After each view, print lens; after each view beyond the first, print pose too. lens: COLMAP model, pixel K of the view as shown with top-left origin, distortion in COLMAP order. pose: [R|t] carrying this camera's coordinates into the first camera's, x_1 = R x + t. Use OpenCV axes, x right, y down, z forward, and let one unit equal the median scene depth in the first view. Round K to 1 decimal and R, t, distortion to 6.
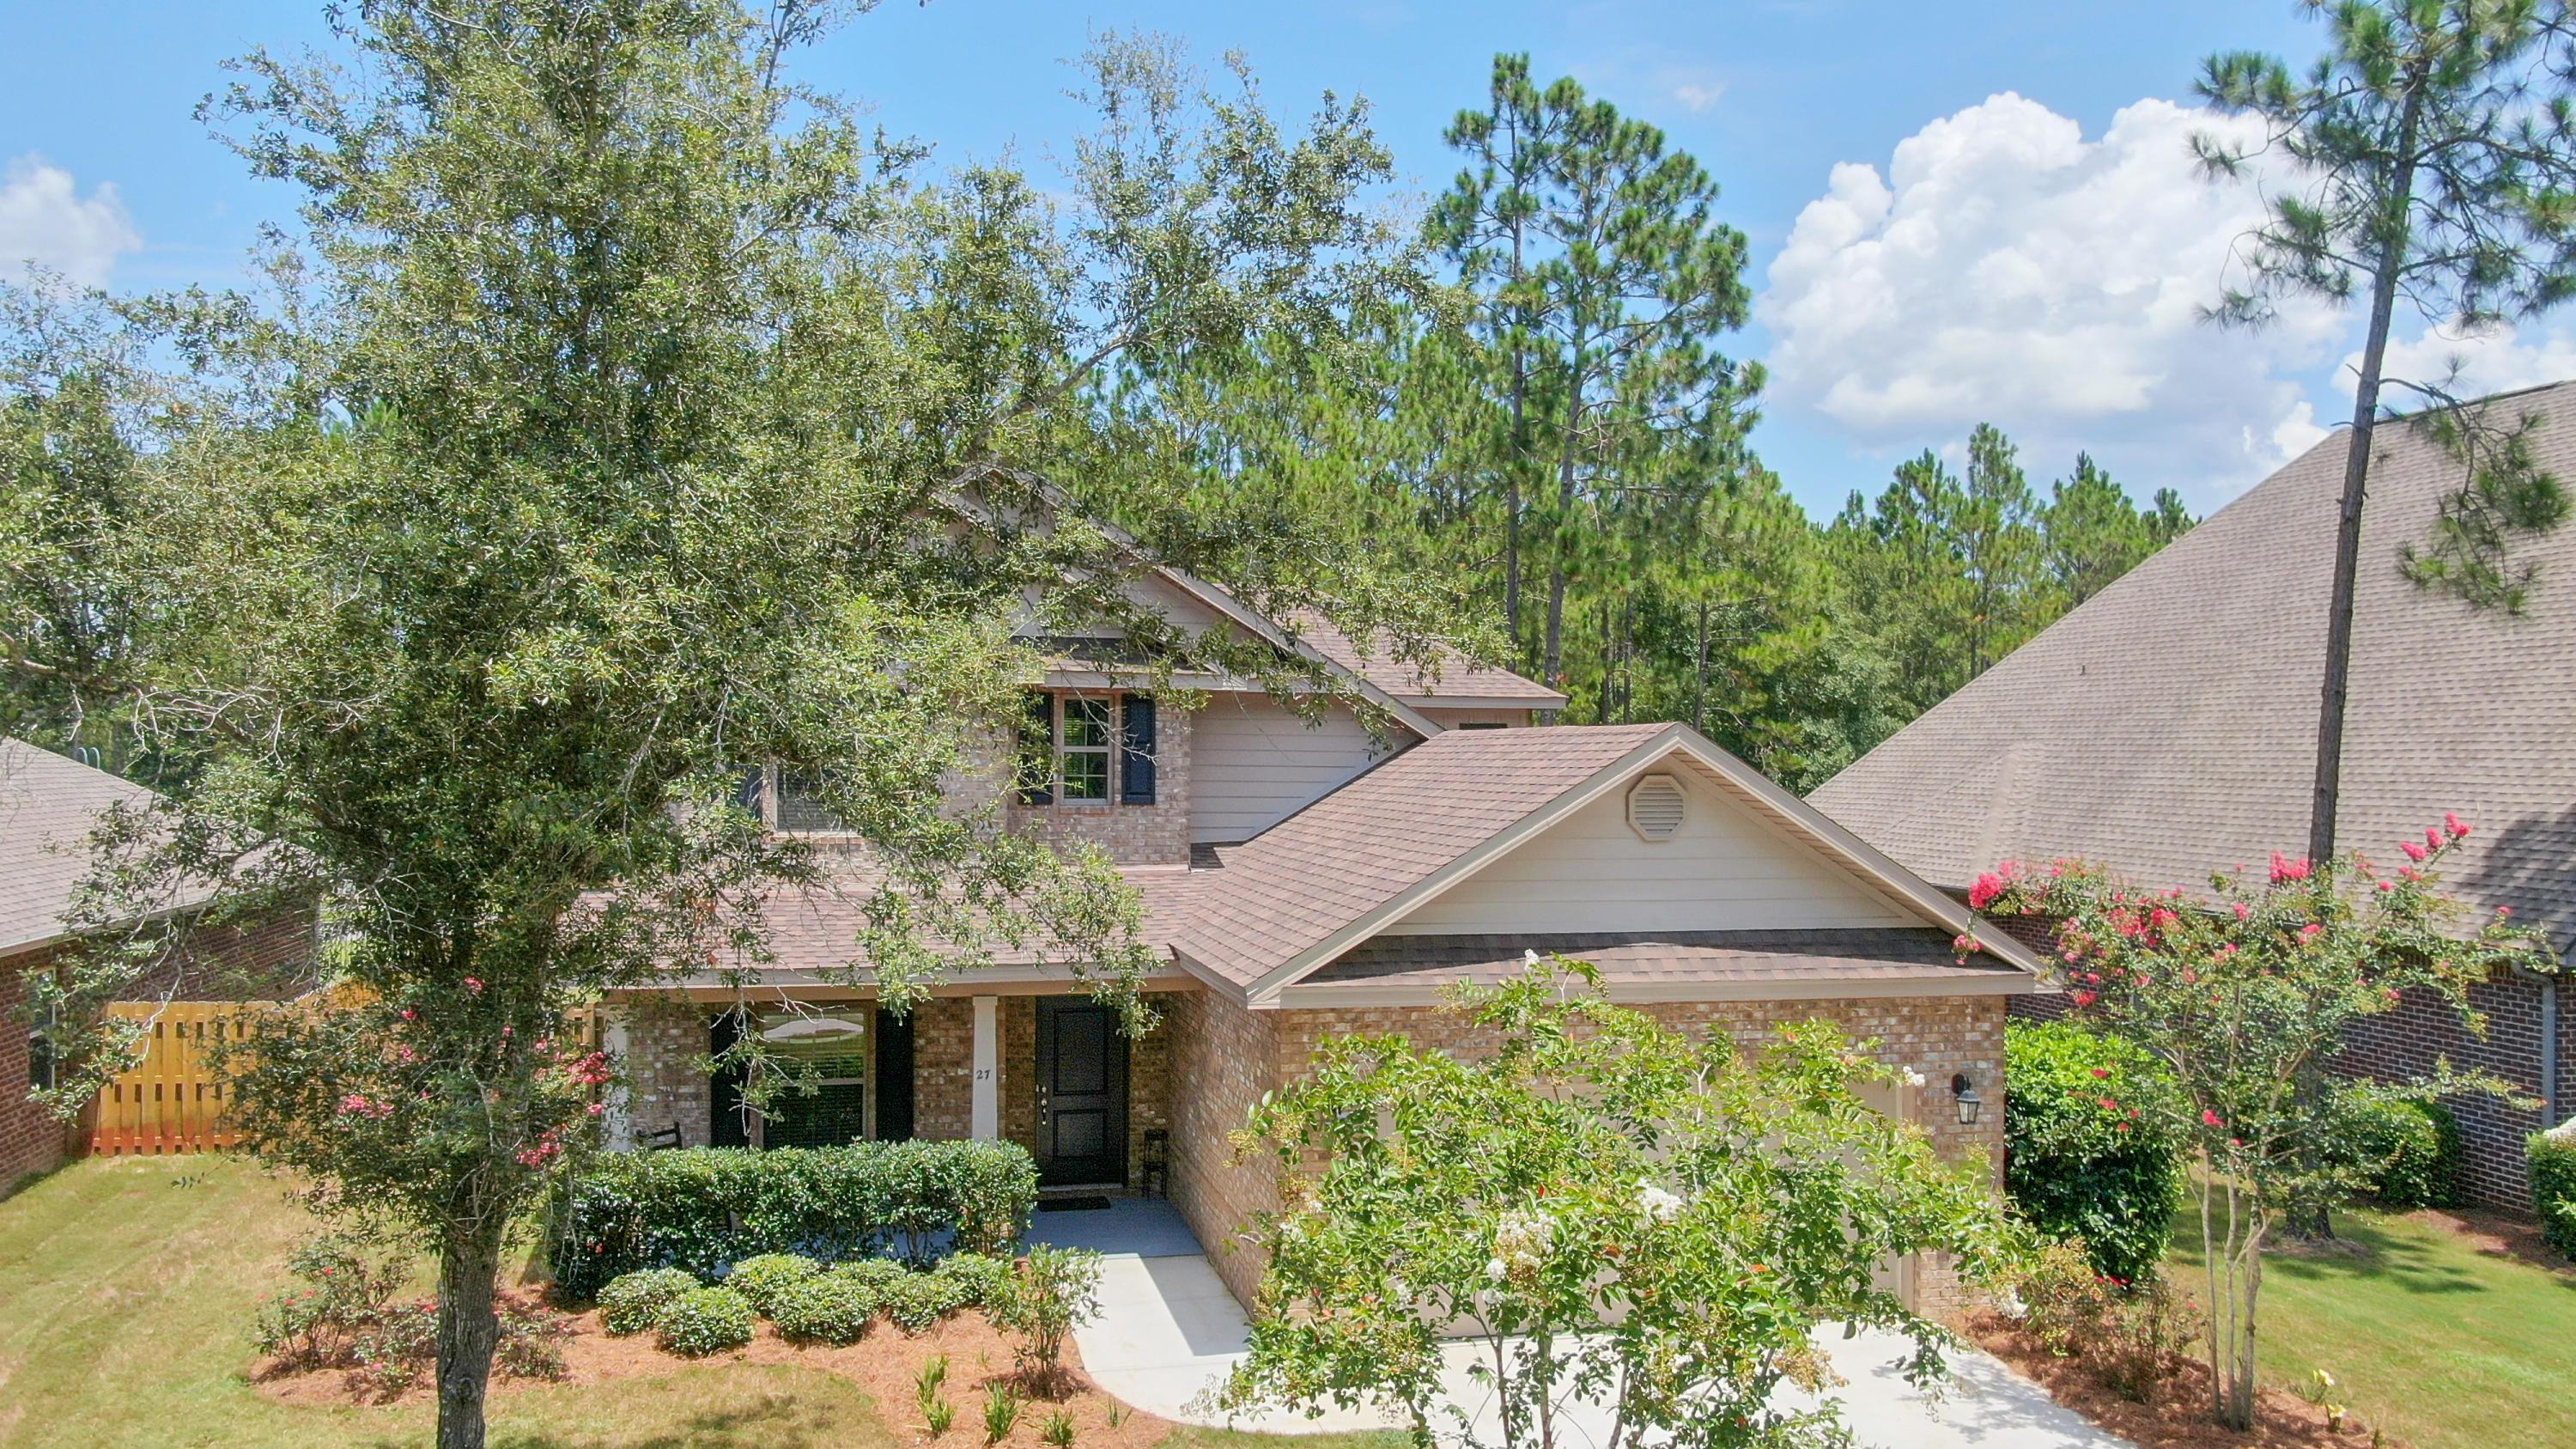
lens RADIAL K [[1903.9, 0, 1284.8], [0, 1903.9, 761.7], [0, 0, 1]] dist [0.001958, 0.000950]
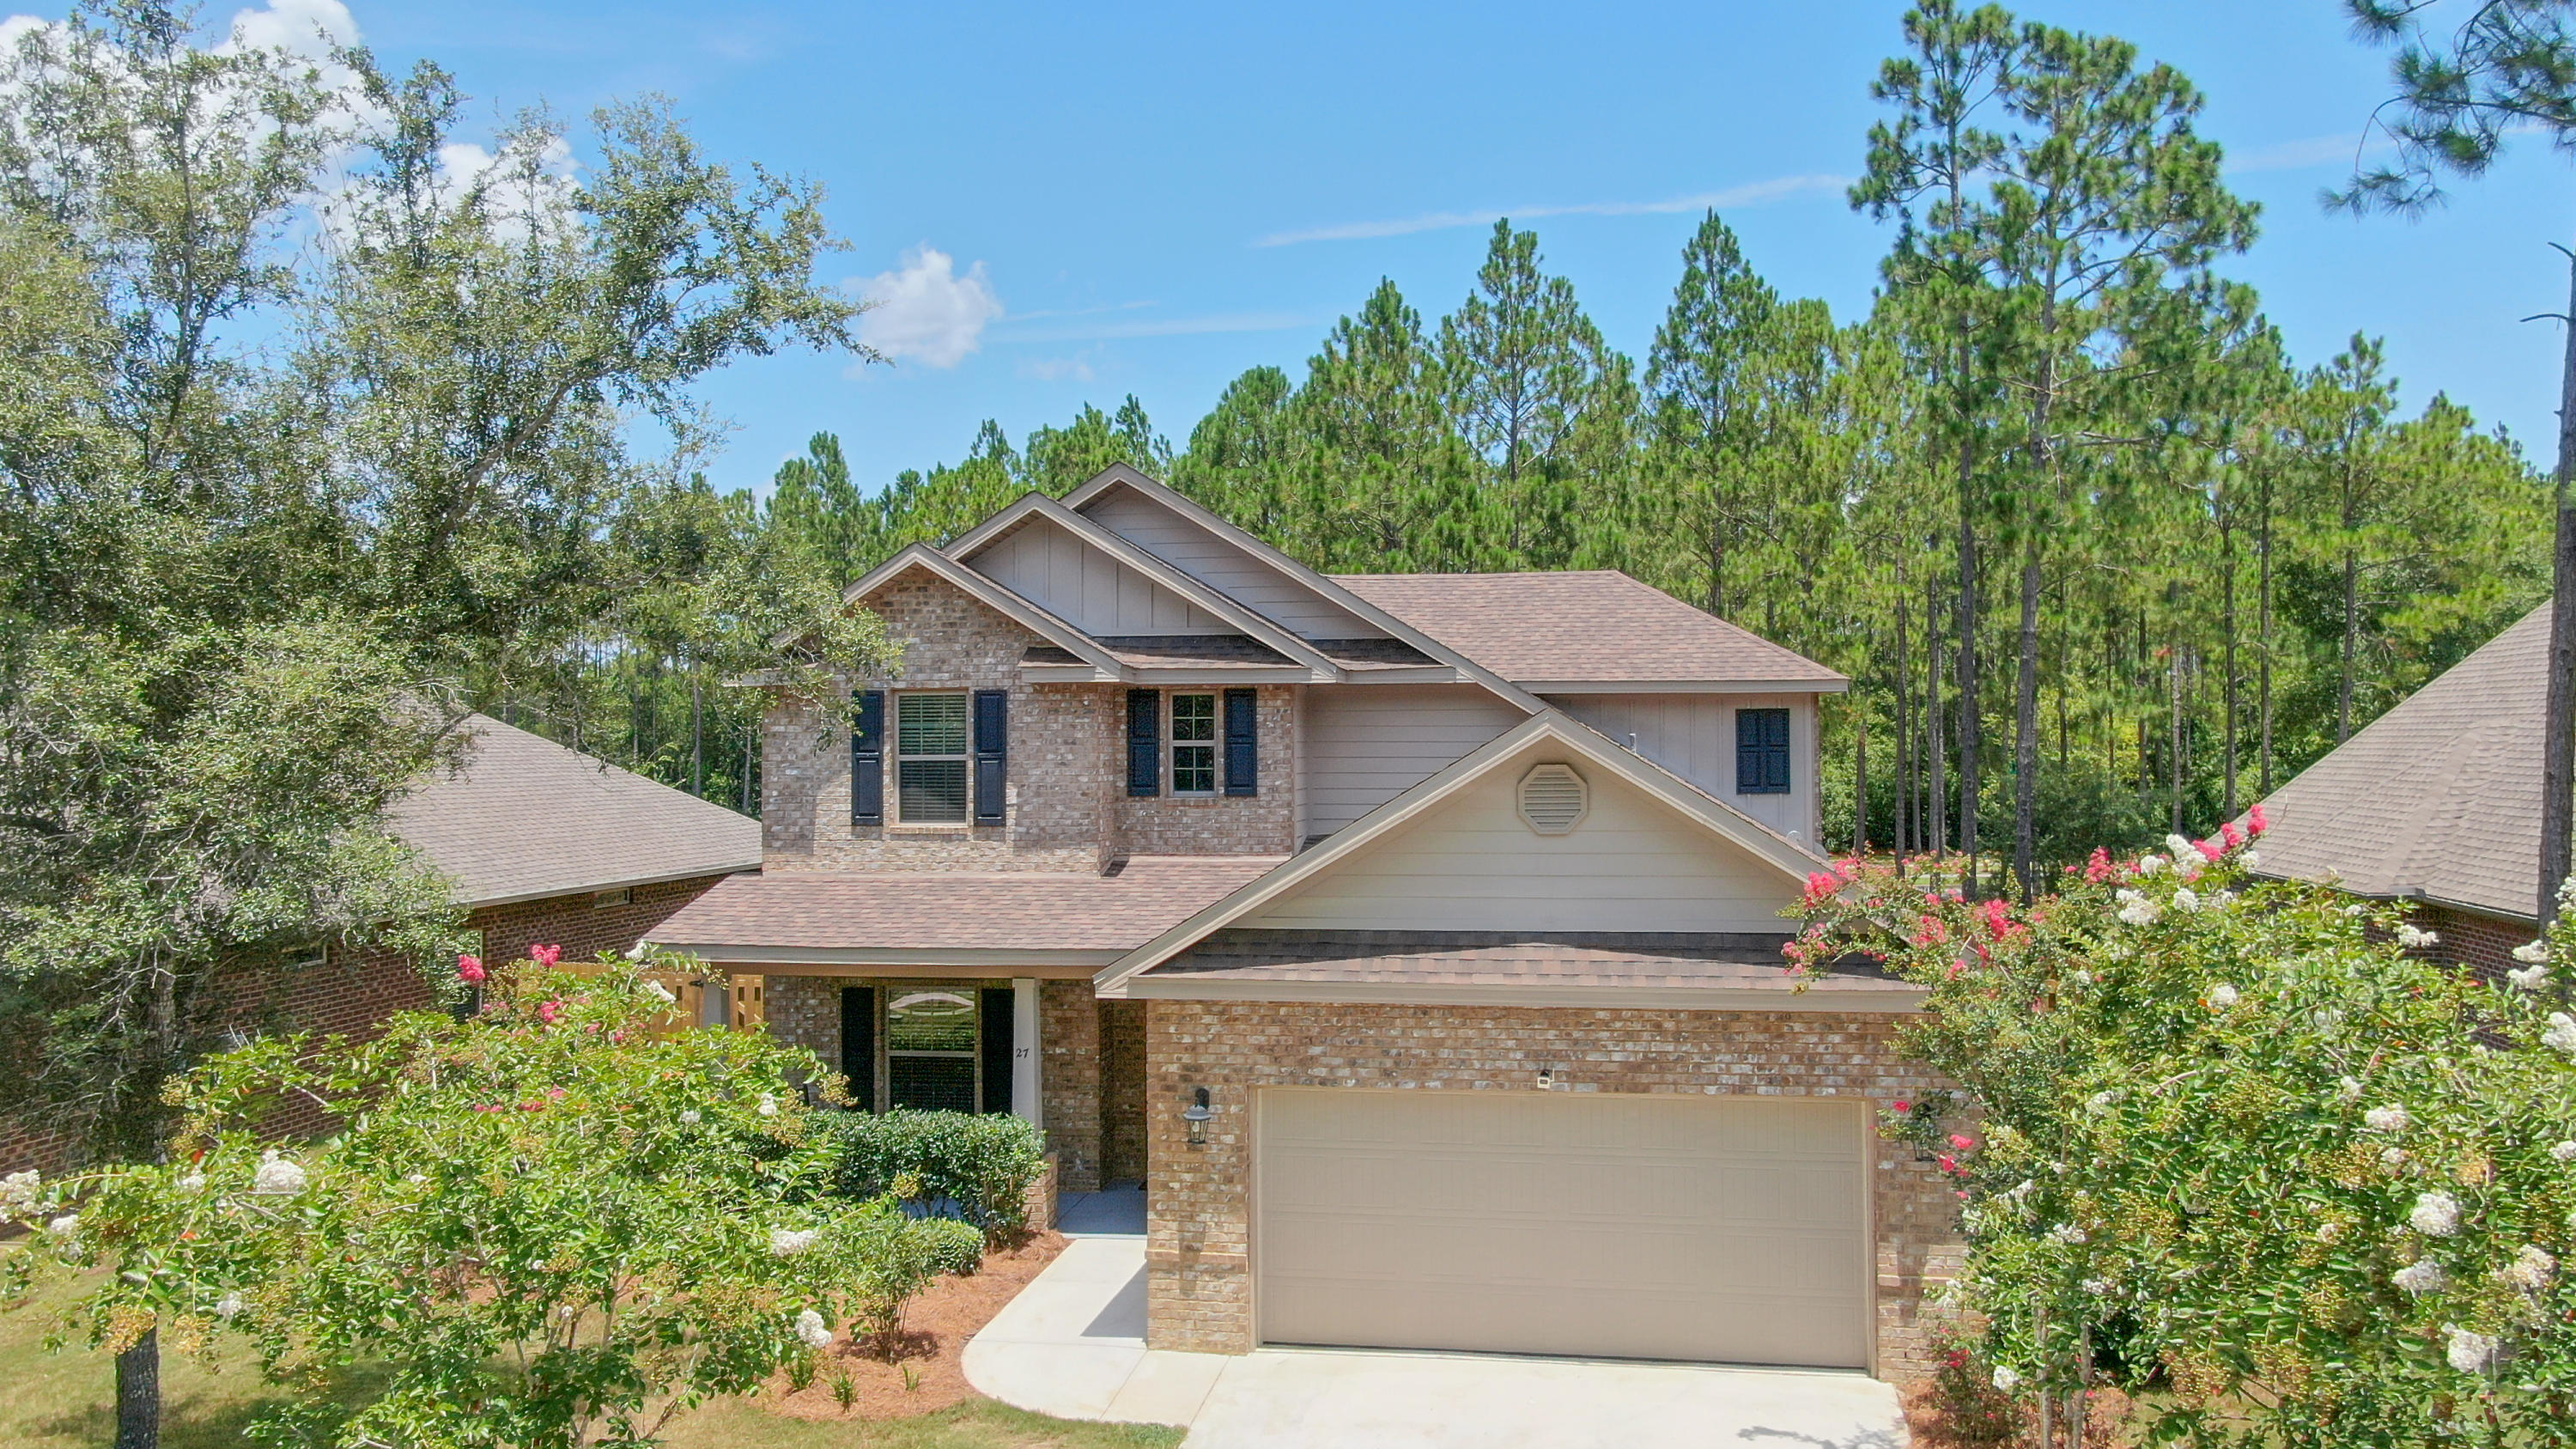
lens RADIAL K [[1875.7, 0, 1288.0], [0, 1875.7, 724.5], [0, 0, 1]] dist [0.007870, 0.003543]
pose [[0.932117, -0.015612, -0.361820, 0.336520], [0.010155, 0.999804, -0.016981, 0.001307], [0.362014, 0.012154, 0.932093, 0.073717]]
